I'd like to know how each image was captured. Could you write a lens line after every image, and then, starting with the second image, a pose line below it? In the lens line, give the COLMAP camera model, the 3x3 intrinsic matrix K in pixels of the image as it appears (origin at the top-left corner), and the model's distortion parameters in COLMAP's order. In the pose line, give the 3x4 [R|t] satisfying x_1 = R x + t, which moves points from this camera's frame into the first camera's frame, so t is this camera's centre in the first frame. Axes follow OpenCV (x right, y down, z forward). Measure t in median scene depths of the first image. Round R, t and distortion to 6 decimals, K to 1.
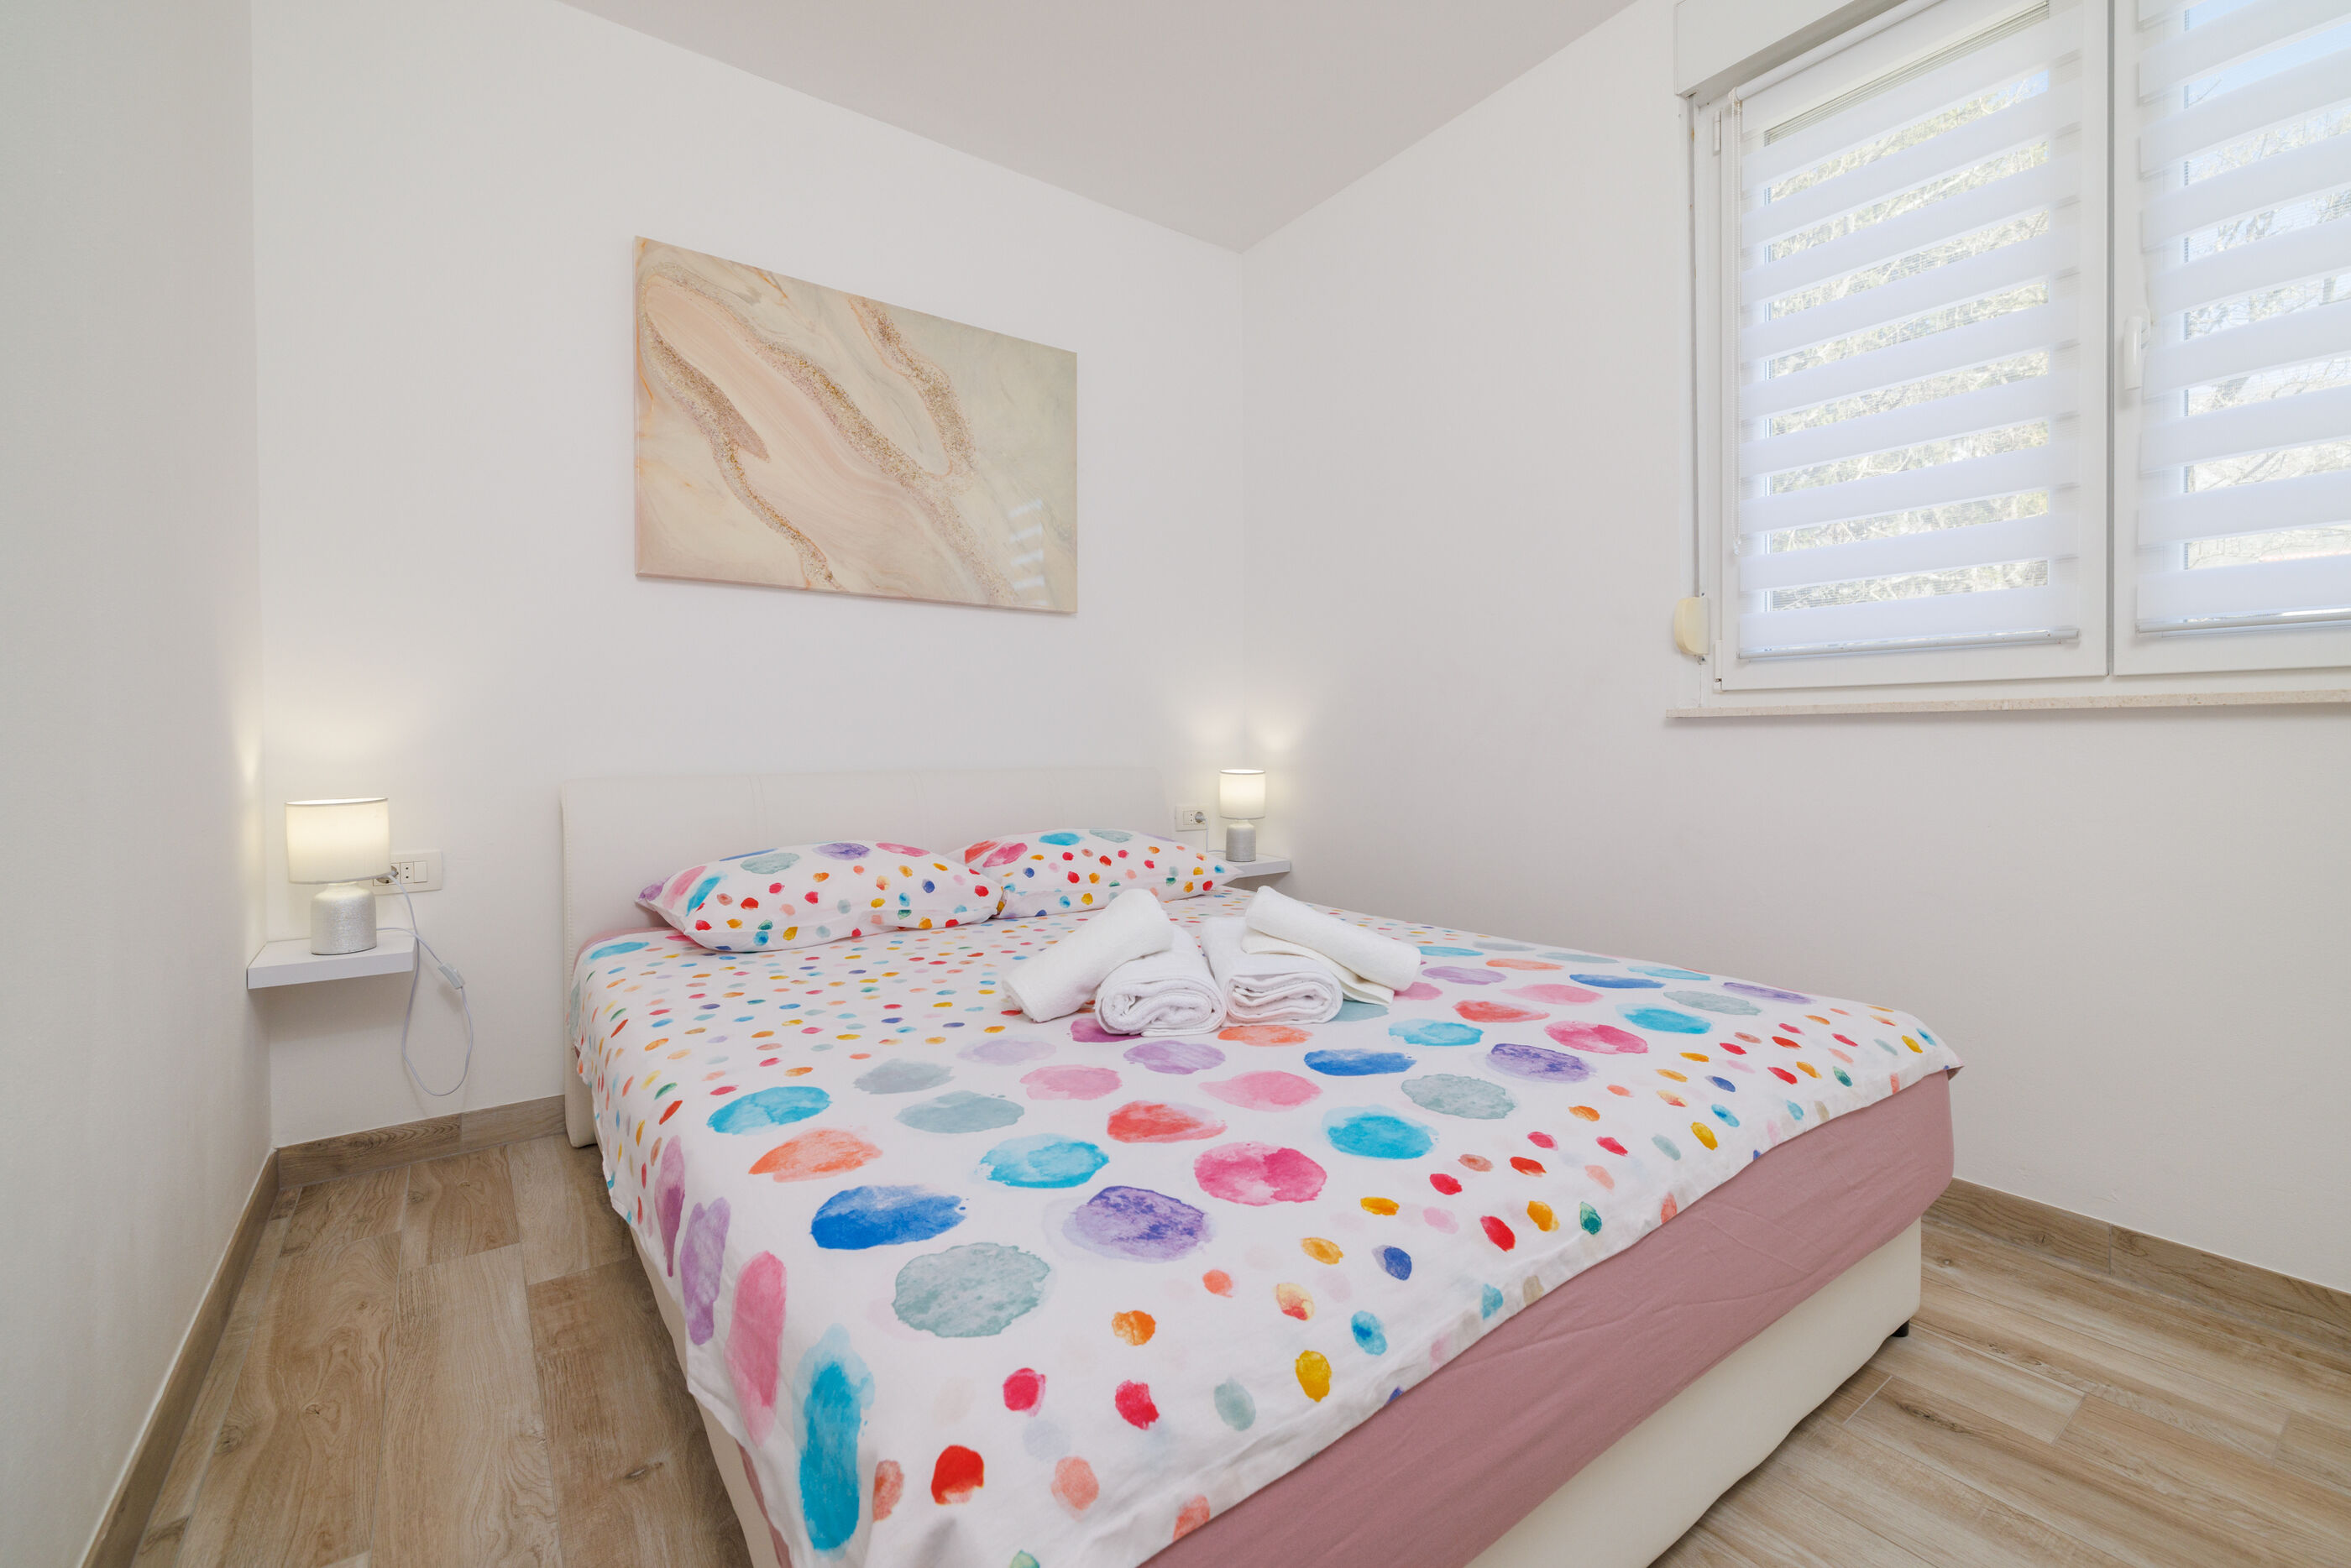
lens RADIAL K [[997.6, 0, 1130.5], [0, 997.6, 755.5], [0, 0, 1]] dist [0.012688, -0.000429]
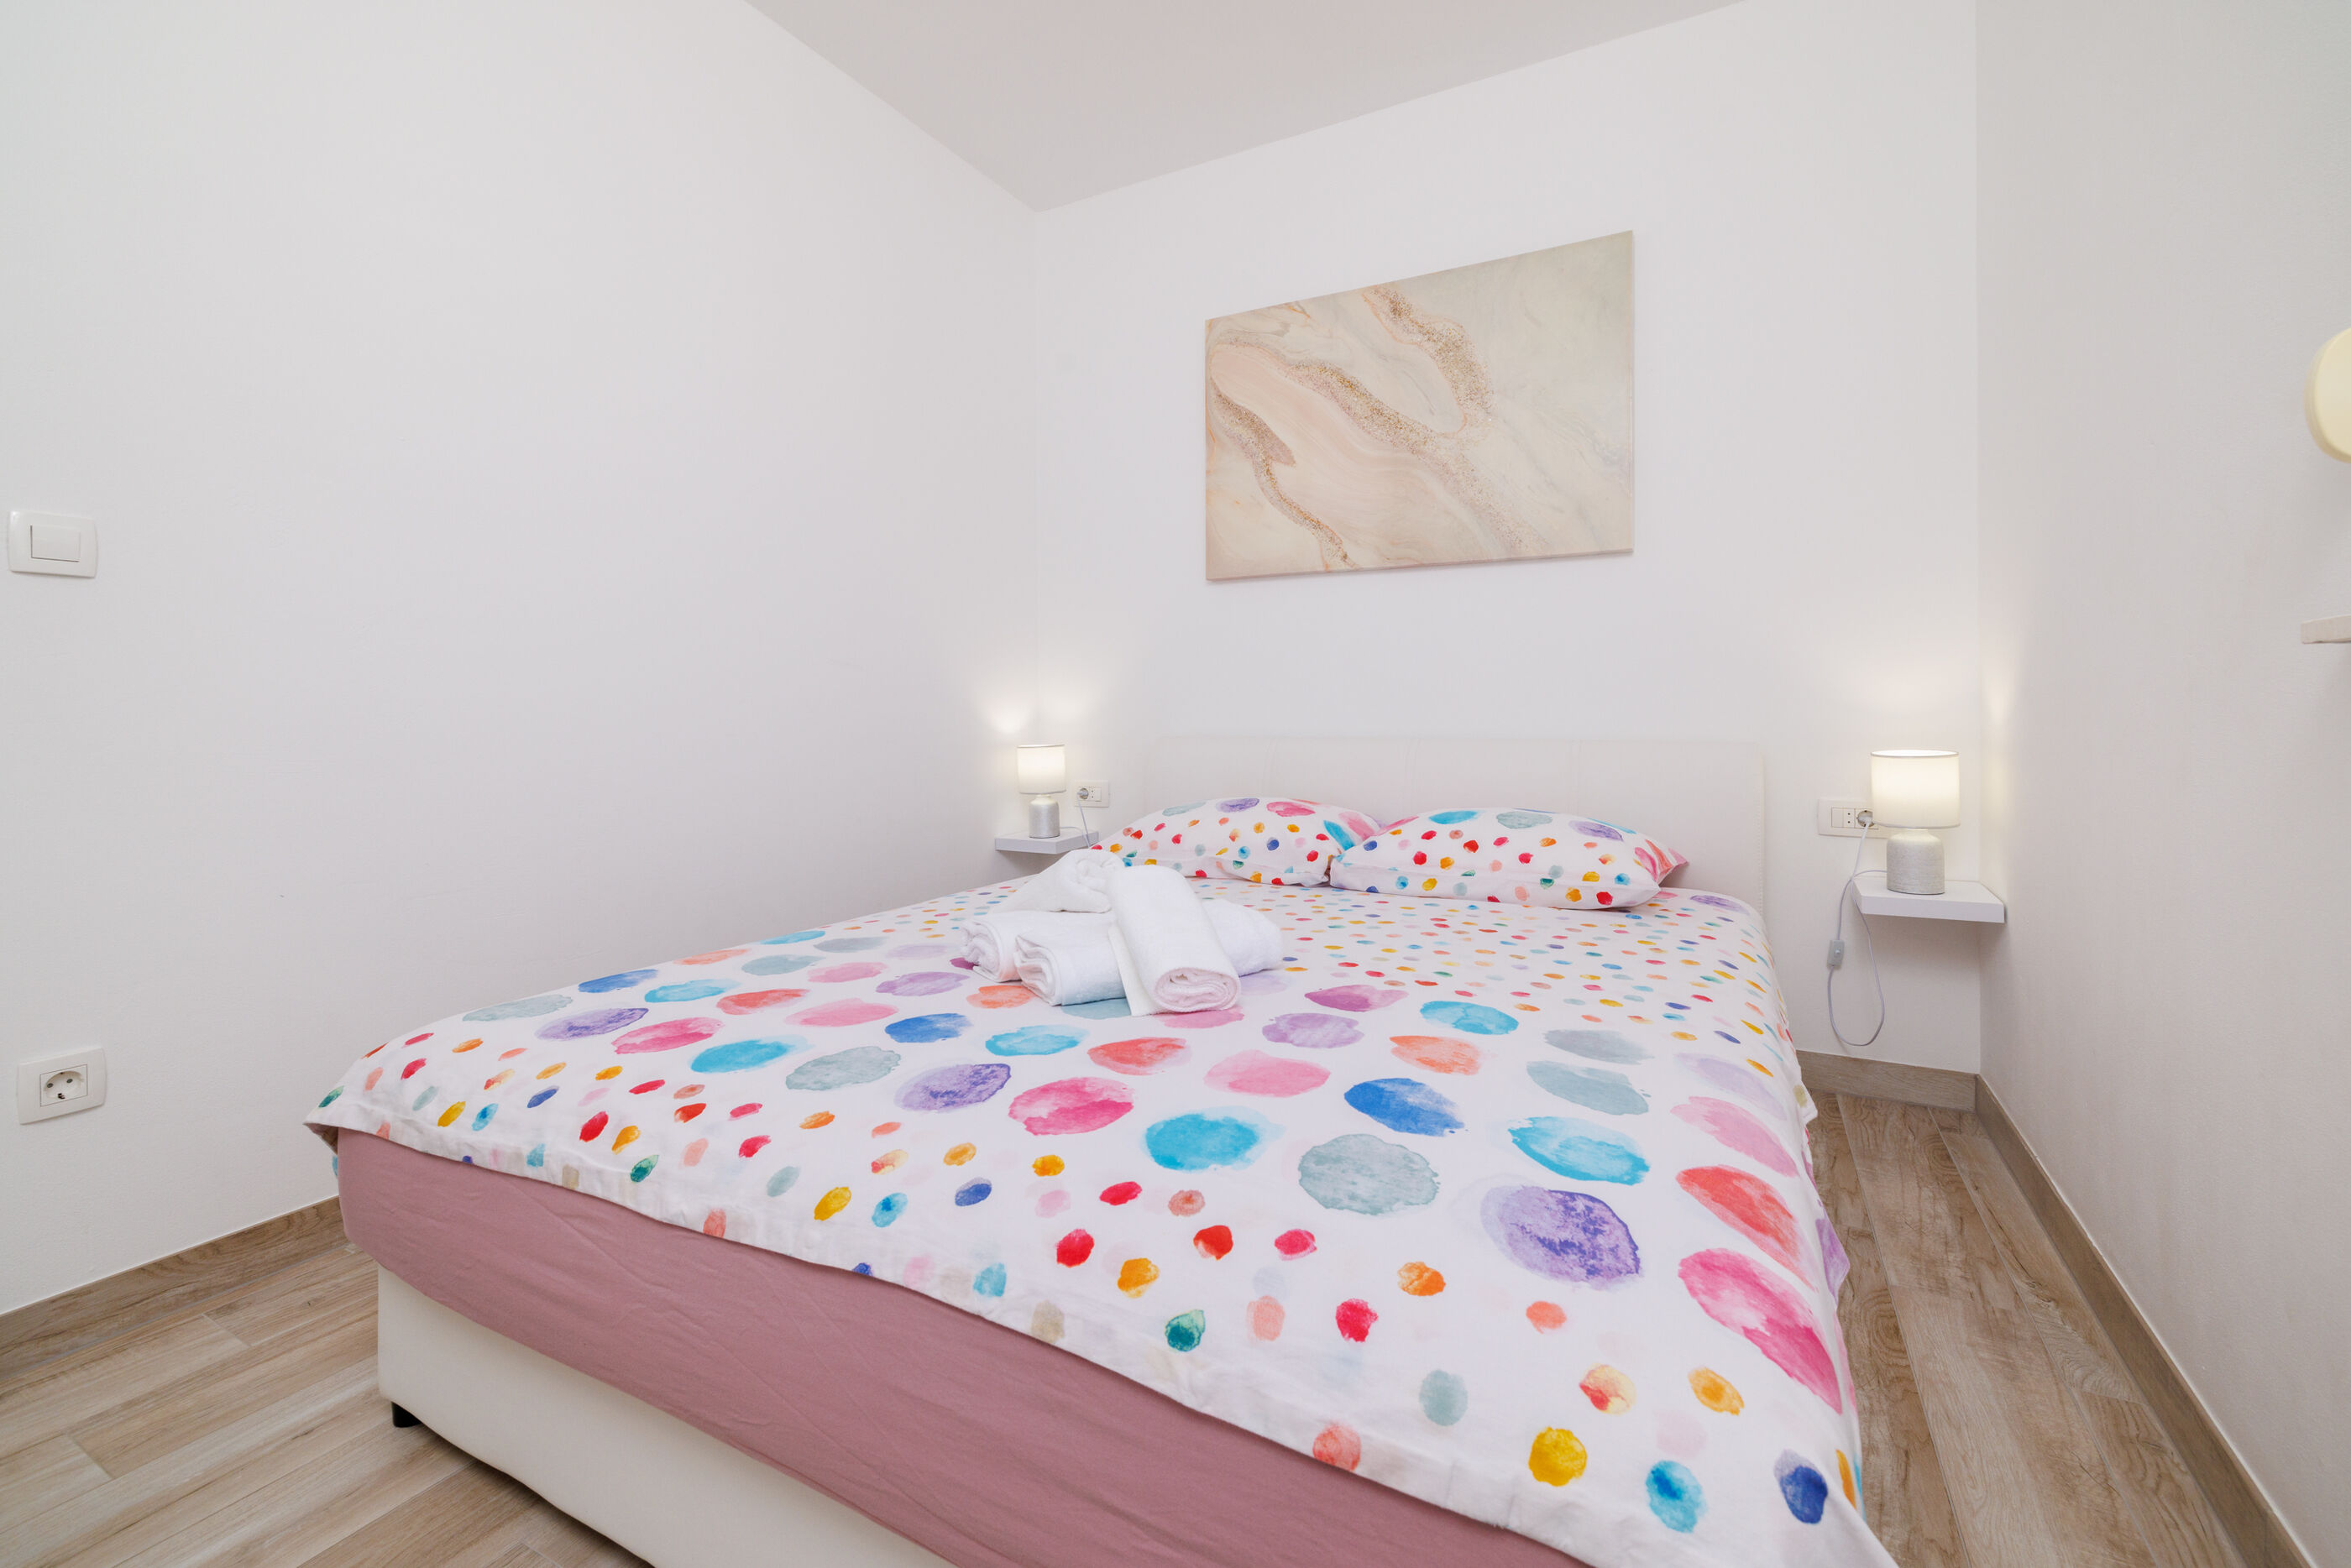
lens RADIAL K [[997.6, 0, 1169.5], [0, 997.6, 754.8], [0, 0, 1]] dist [0.012688, -0.000429]
pose [[0.442386, 0.027465, -0.896404, 0.619074], [-0.024569, 0.999527, 0.018499, 0.022139], [0.896488, 0.013840, 0.442852, 0.362125]]
